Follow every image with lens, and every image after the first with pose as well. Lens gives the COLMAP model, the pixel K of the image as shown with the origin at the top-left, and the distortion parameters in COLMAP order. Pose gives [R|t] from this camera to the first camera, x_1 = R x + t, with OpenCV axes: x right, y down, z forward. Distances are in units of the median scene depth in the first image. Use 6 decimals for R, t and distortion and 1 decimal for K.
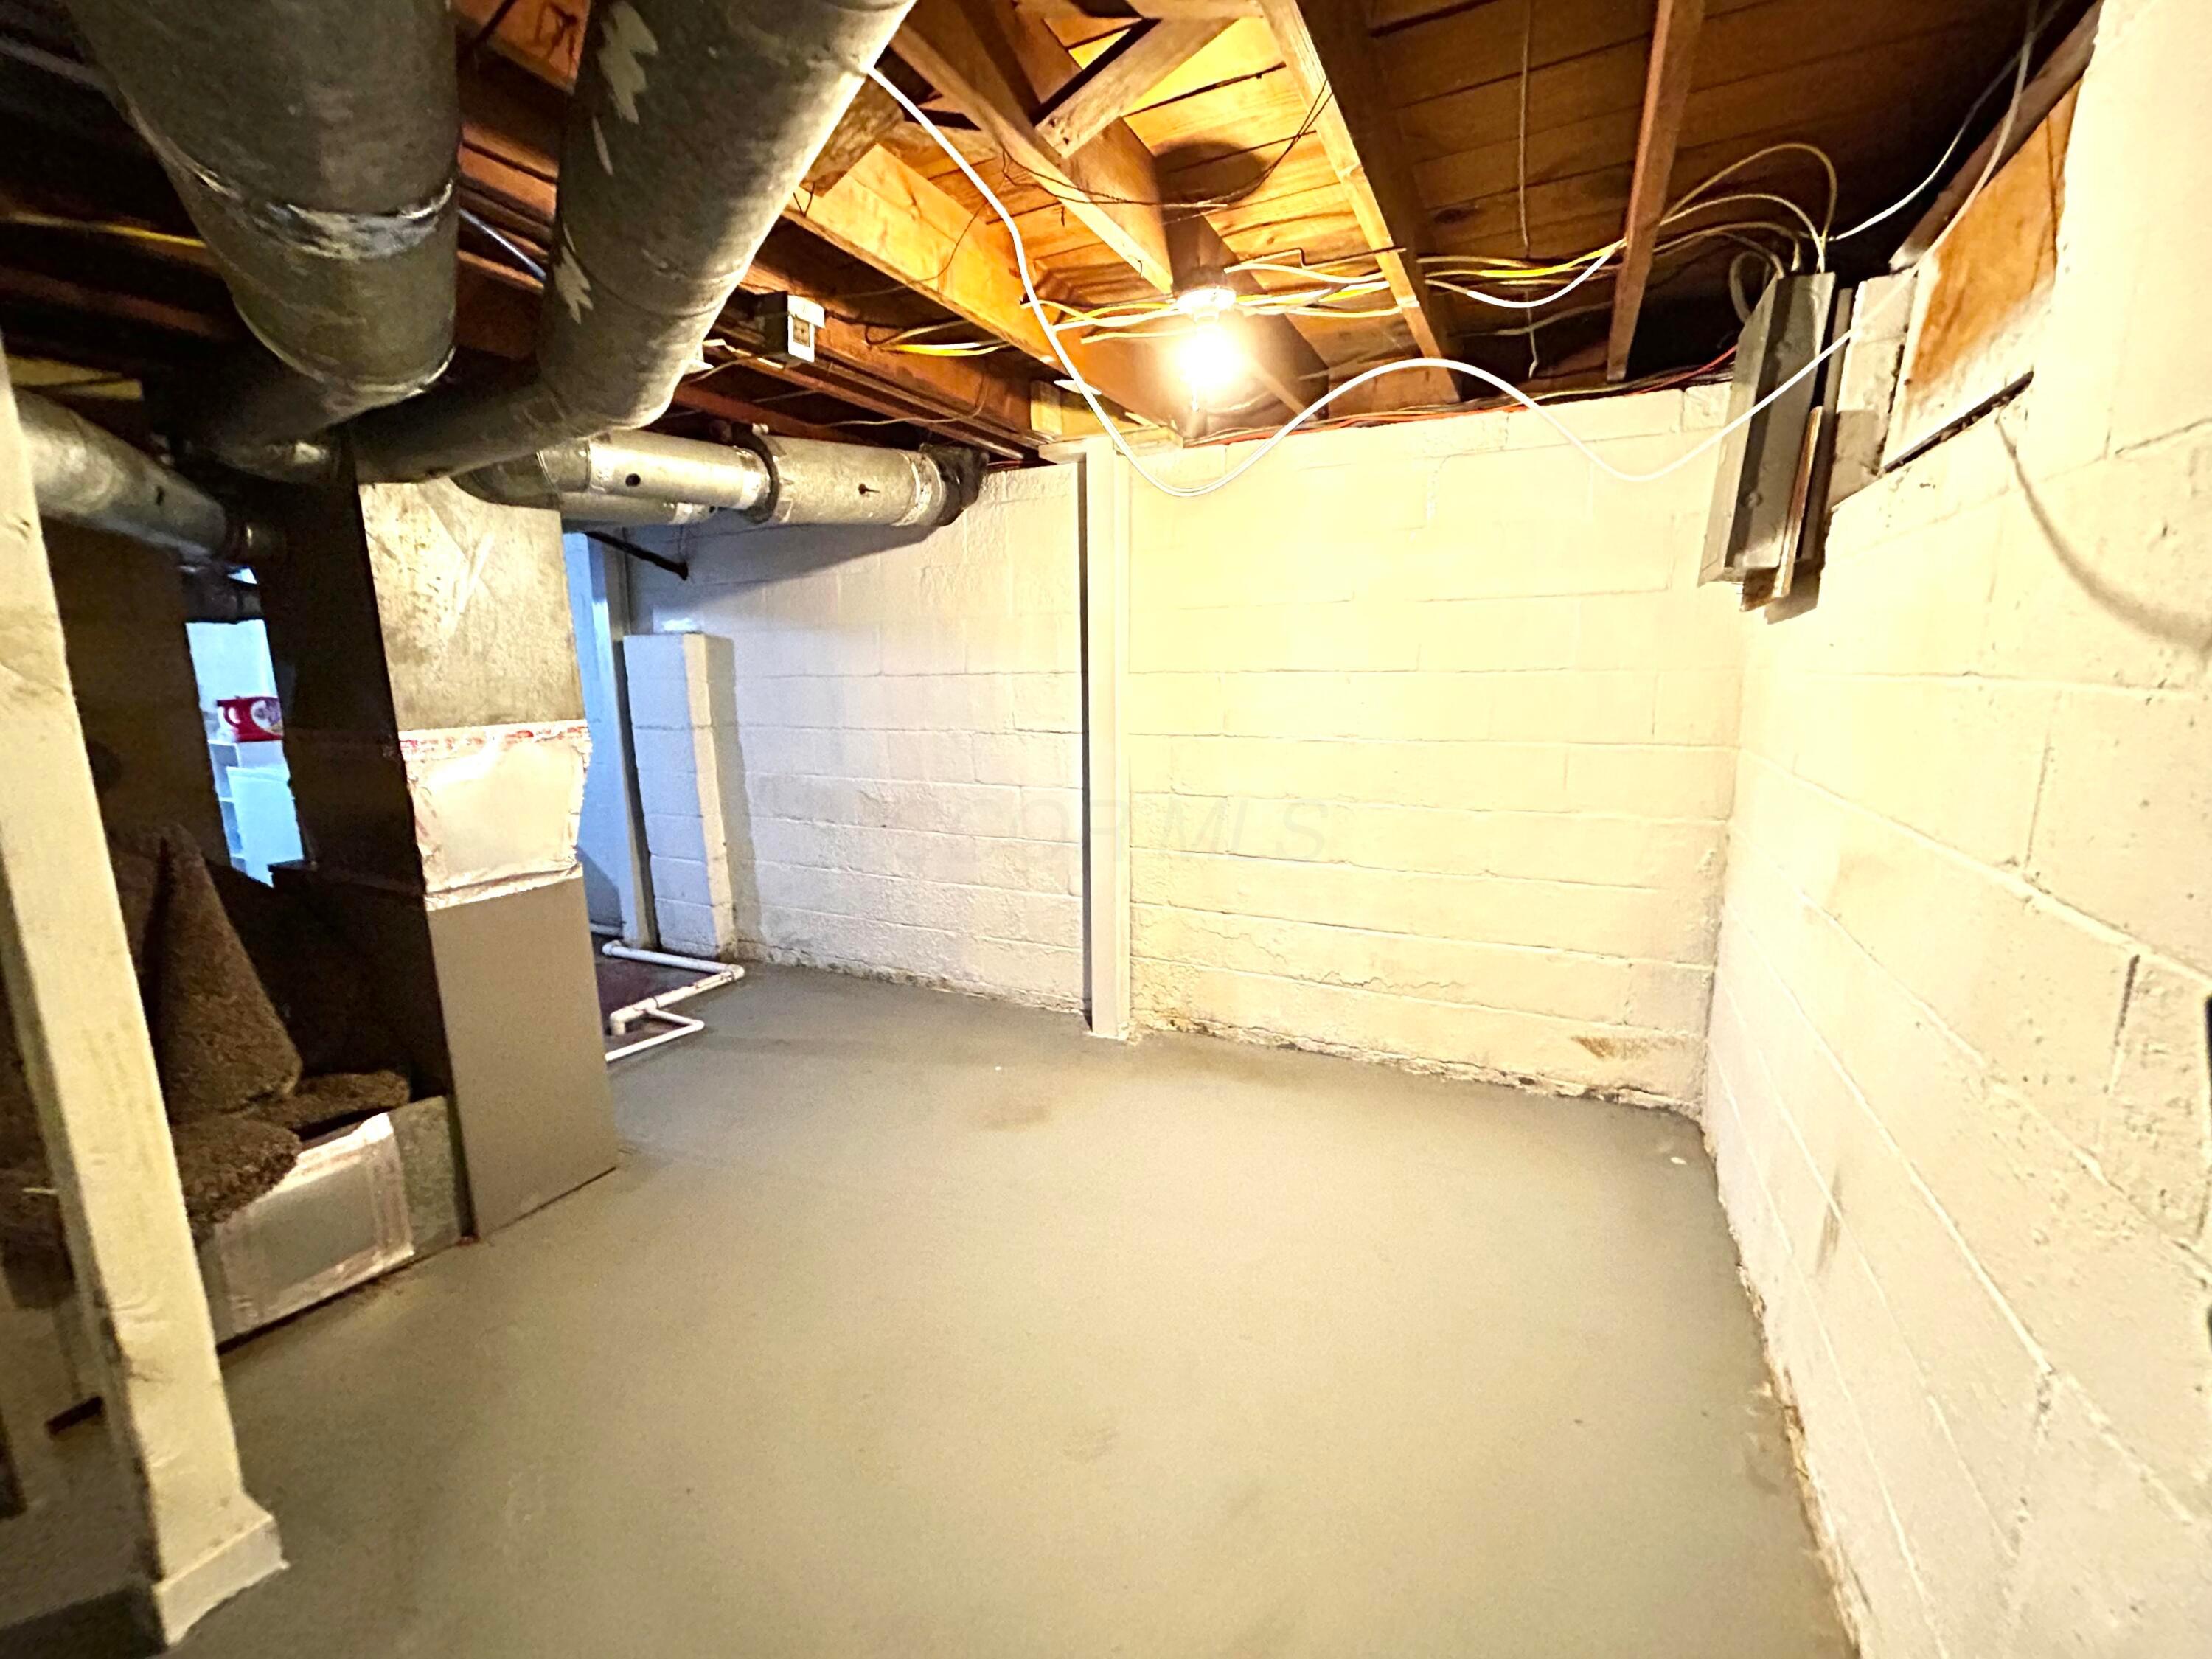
lens RADIAL K [[888.0, 0, 1104.0], [0, 888.0, 834.2], [0, 0, 1]] dist [-0.001892, 0.000535]
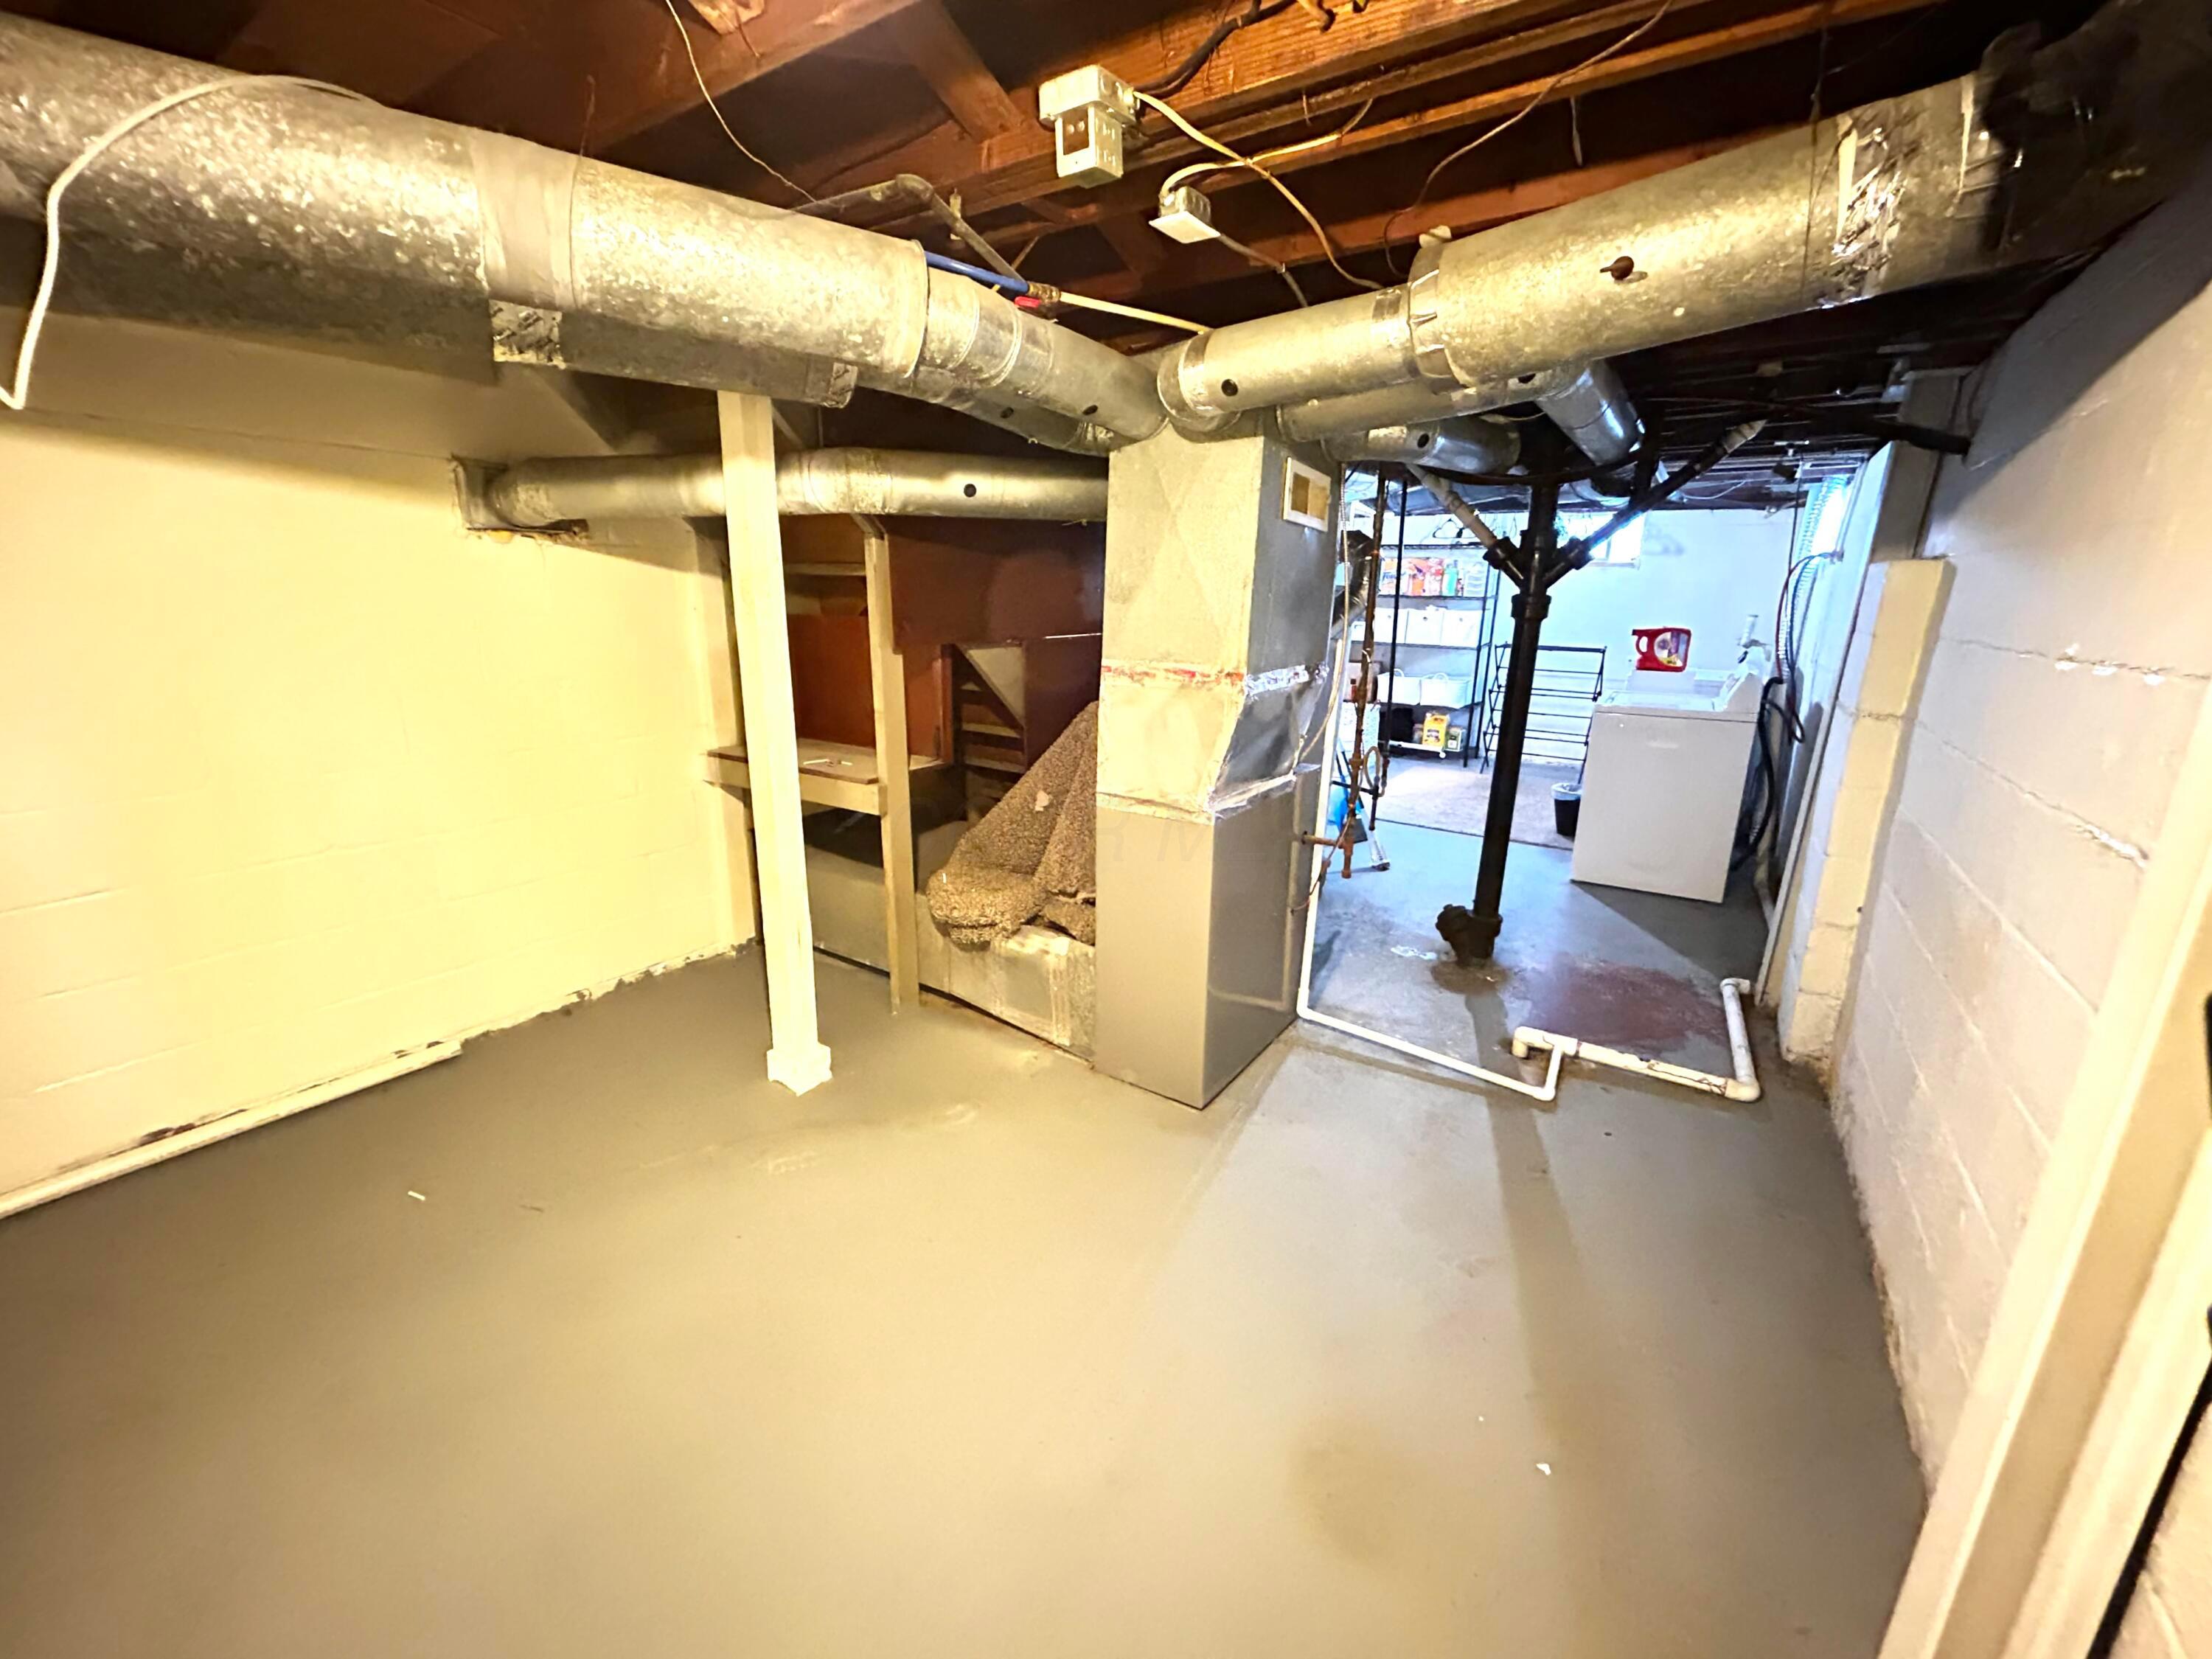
lens RADIAL K [[888.0, 0, 1099.2], [0, 888.0, 828.5], [0, 0, 1]] dist [-0.001892, 0.000535]
pose [[-0.123185, 0.267365, -0.955689, 0.236756], [-0.196625, 0.937356, 0.287581, -0.132591], [0.972710, 0.223338, -0.062897, 0.605067]]
